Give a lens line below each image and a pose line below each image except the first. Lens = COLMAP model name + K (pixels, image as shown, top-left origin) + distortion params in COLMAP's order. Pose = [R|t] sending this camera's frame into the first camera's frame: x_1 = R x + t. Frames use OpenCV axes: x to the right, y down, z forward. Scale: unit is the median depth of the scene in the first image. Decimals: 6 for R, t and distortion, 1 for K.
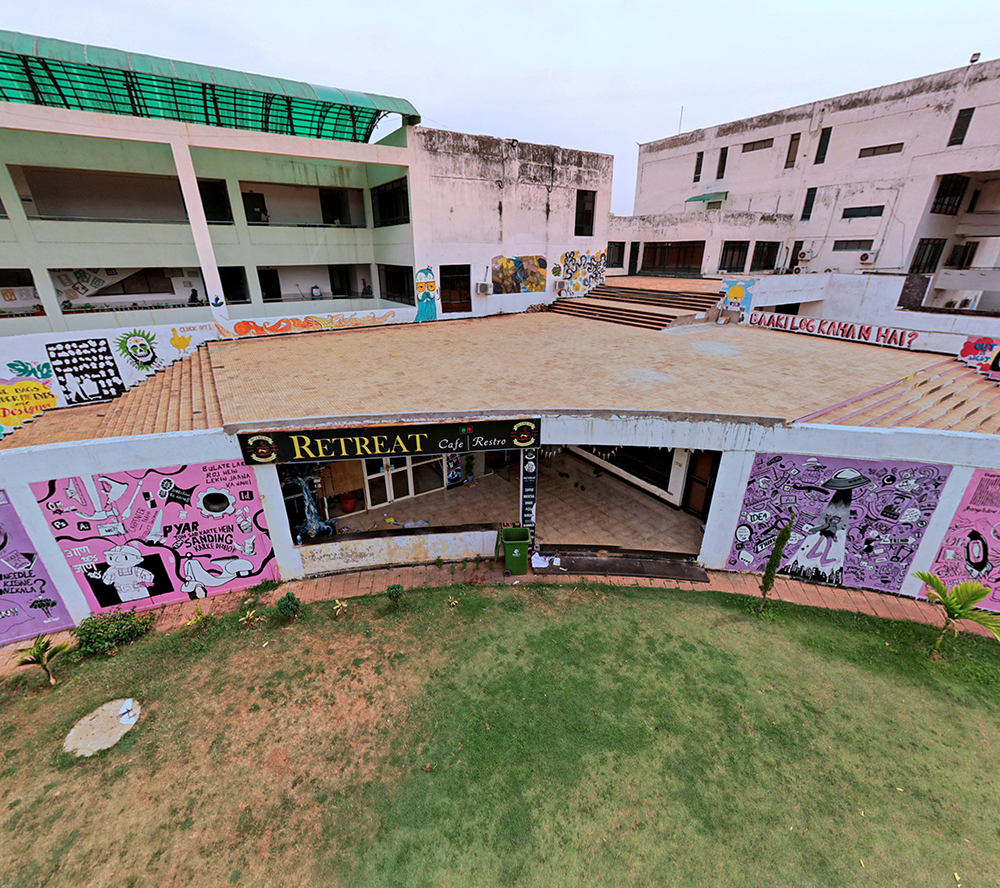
lens RADIAL K [[454.3, 0, 500.2], [0, 454.3, 436.5], [0, 0, 1]] dist [0.003771, -0.000033]
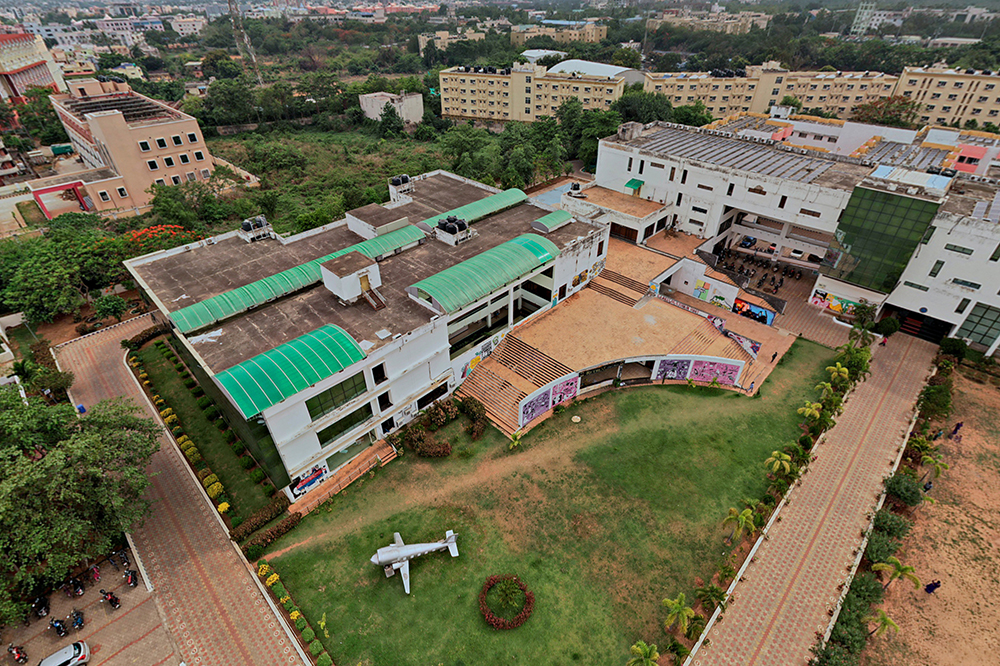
lens RADIAL K [[463.9, 0, 494.4], [0, 463.9, 330.7], [0, 0, 1]] dist [-0.014453, -0.001238]
pose [[0.977301, -0.140528, 0.158537, -1.039476], [0.098968, 0.964497, 0.244849, -0.868526], [-0.187317, -0.223601, 0.956512, -1.803556]]
